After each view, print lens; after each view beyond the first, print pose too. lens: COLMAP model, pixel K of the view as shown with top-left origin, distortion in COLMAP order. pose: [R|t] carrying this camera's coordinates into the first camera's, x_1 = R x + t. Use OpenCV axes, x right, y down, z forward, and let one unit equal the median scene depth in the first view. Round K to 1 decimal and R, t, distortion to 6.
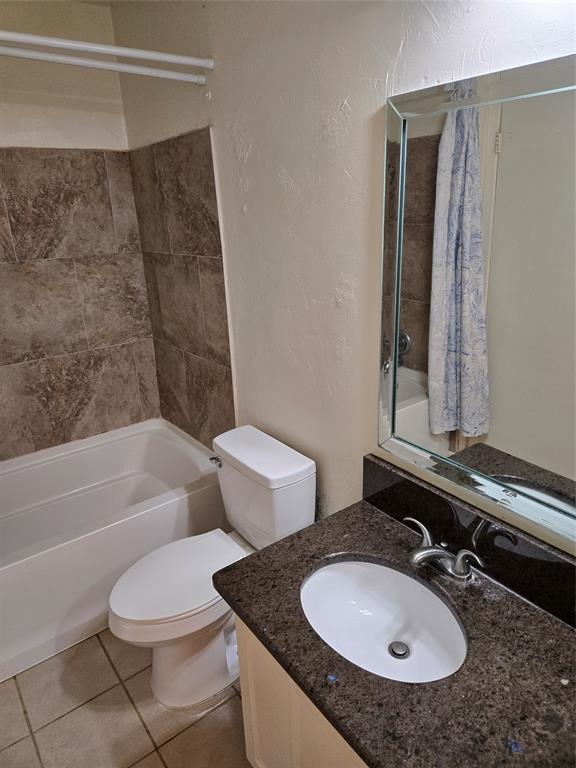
lens RADIAL K [[514.7, 0, 289.0], [0, 514.7, 383.1], [0, 0, 1]] dist [-0.009525, -0.022579]
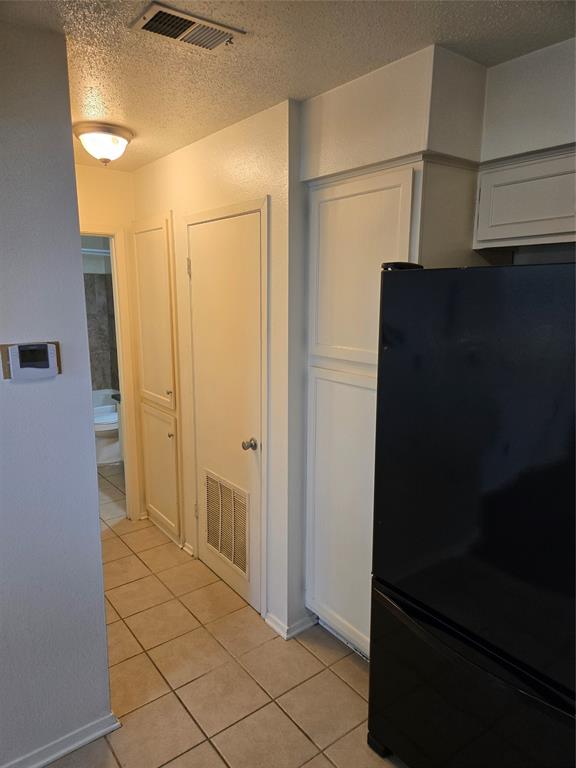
lens RADIAL K [[514.7, 0, 287.3], [0, 514.7, 384.5], [0, 0, 1]] dist [-0.009525, -0.022579]
pose [[0.999289, 0.036551, 0.009211, 0.531591], [-0.034639, 0.986825, -0.158040, 0.410493], [-0.014866, 0.157609, 0.987390, -1.298088]]
